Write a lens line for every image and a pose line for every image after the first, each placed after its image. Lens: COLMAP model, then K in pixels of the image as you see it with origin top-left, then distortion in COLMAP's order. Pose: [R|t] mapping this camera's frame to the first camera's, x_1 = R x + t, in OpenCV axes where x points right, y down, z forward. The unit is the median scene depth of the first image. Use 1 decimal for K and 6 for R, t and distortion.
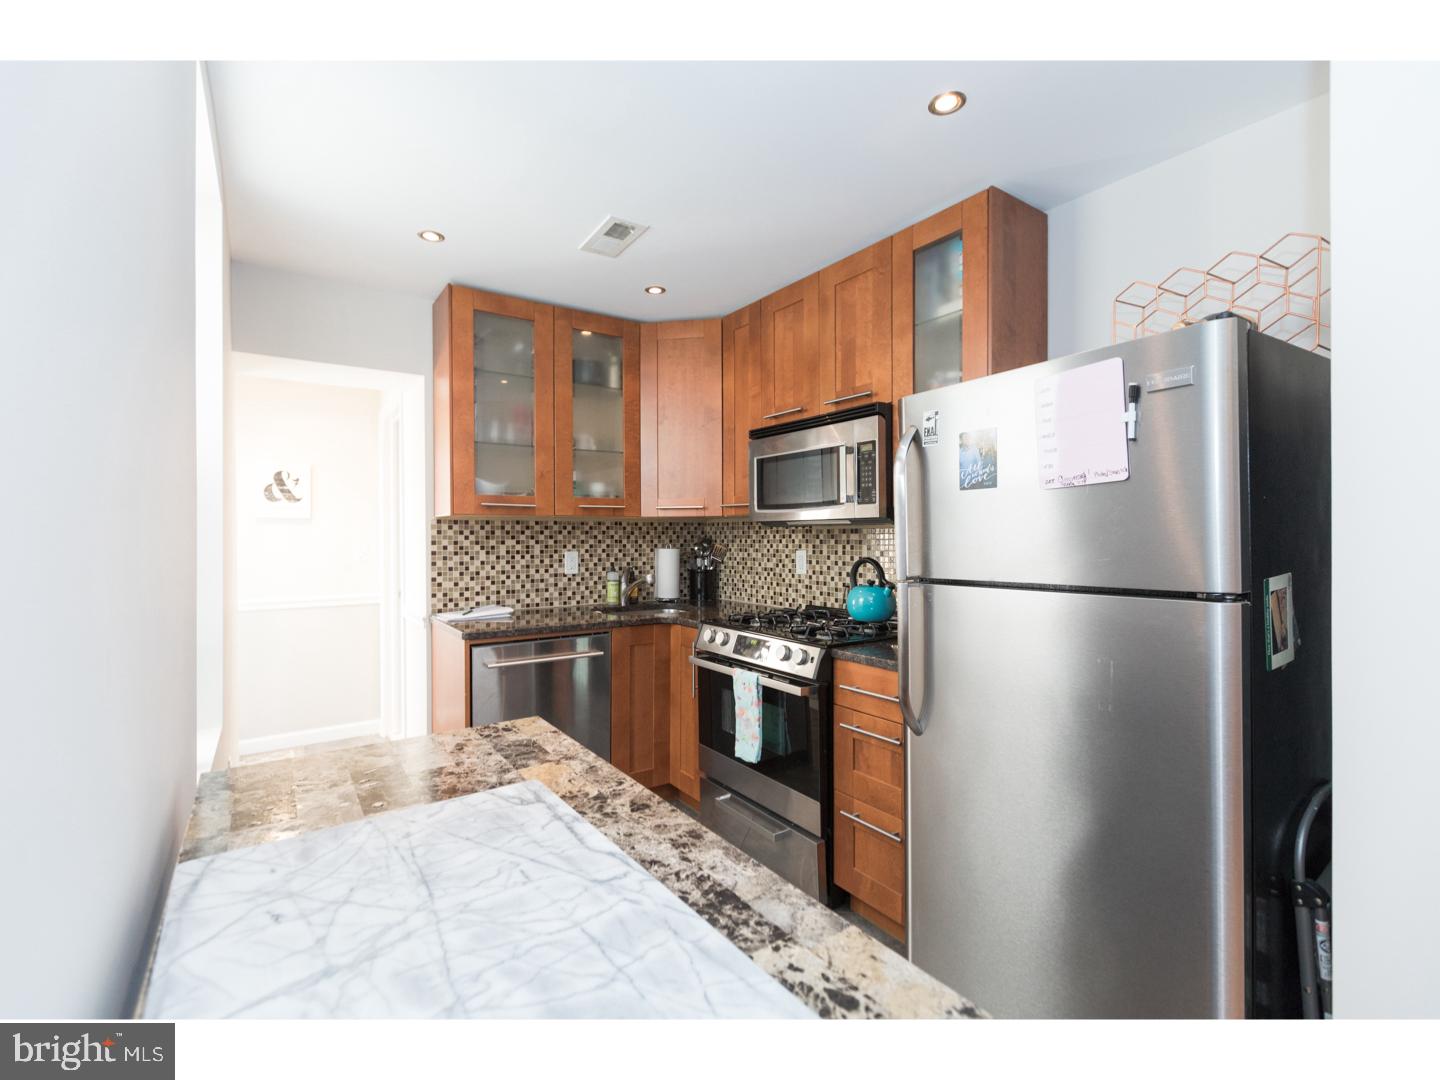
lens RADIAL K [[652.3, 0, 717.0], [0, 652.3, 542.4], [0, 0, 1]] dist [0.000540, 0.000170]
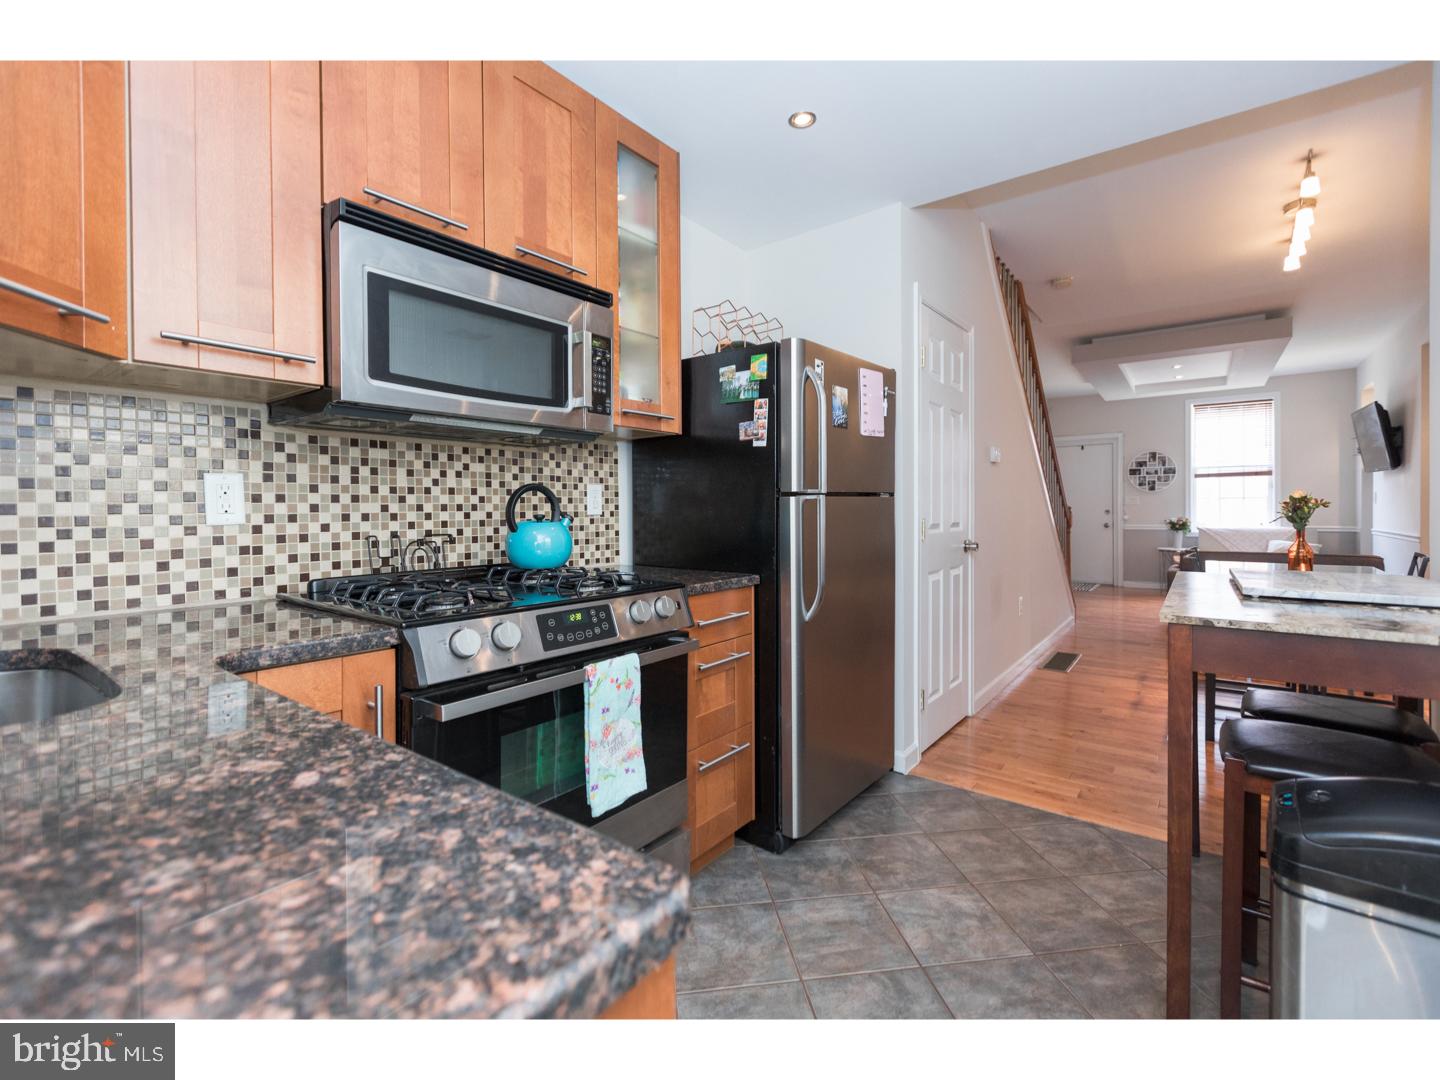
lens RADIAL K [[646.9, 0, 713.8], [0, 646.9, 518.0], [0, 0, 1]] dist [0.000396, -0.000095]
pose [[-0.310686, -0.010103, 0.950459, -0.420831], [0.015583, 0.999755, 0.015720, 0.042590], [-0.950385, 0.019695, -0.310453, 0.826142]]
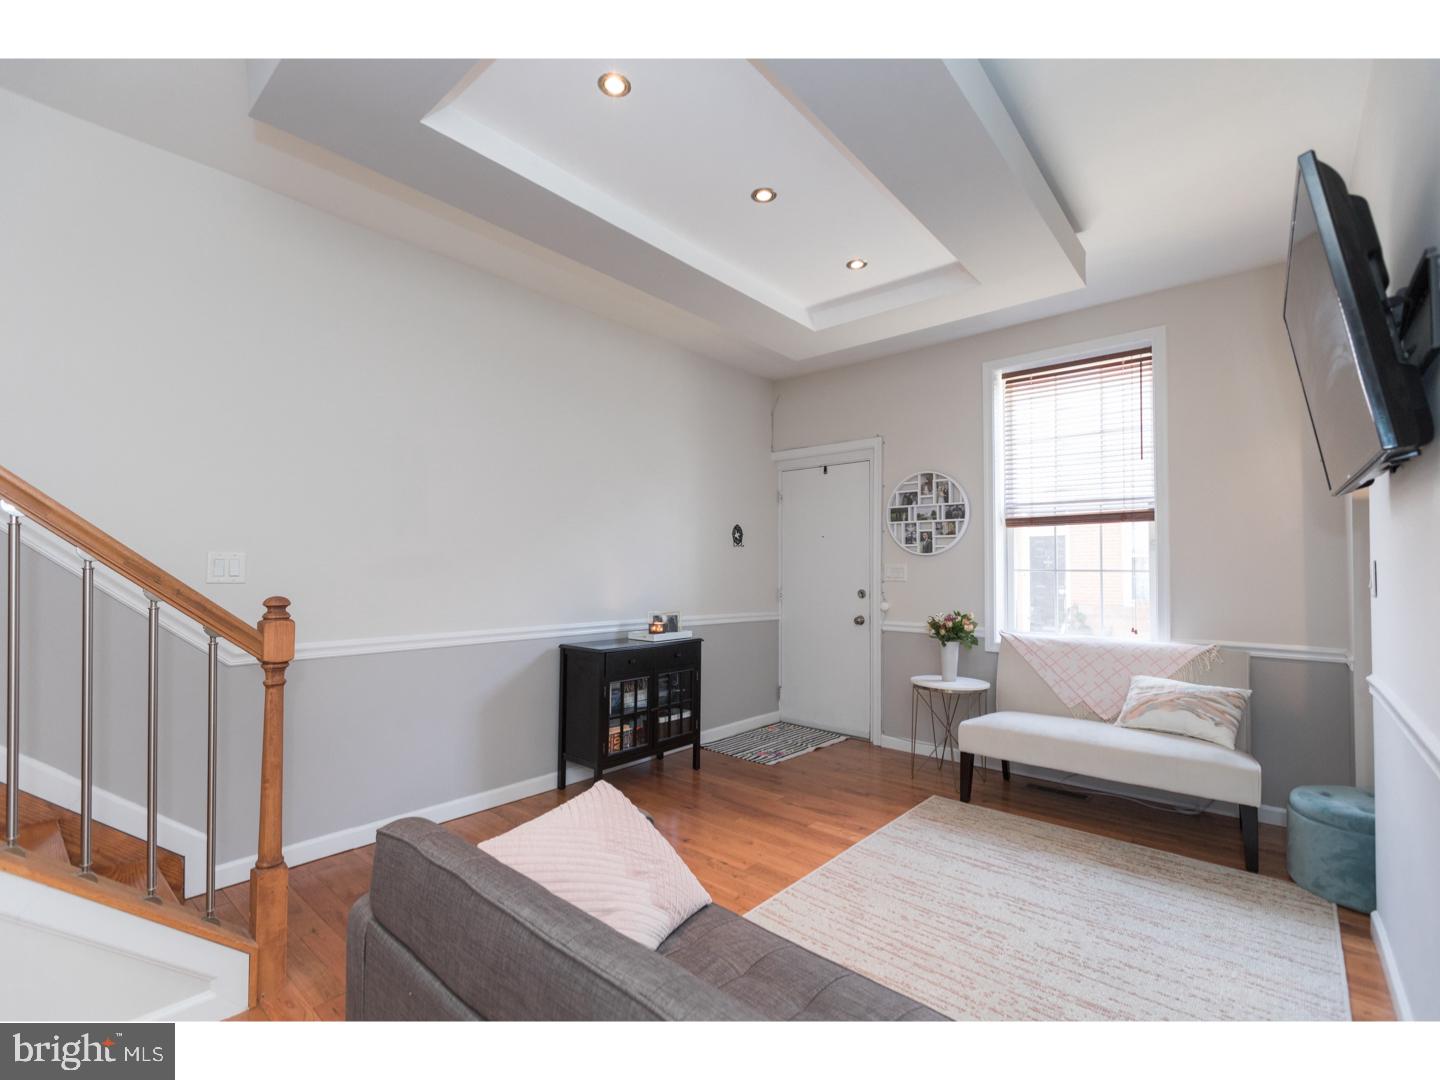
lens RADIAL K [[641.5, 0, 716.6], [0, 641.5, 557.9], [0, 0, 1]] dist [-0.001945, 0.000118]
pose [[-0.249400, 0.015297, 0.968280, 0.429131], [0.003220, 0.999883, -0.014967, 0.027894], [-0.968395, -0.000615, -0.249420, -1.026277]]
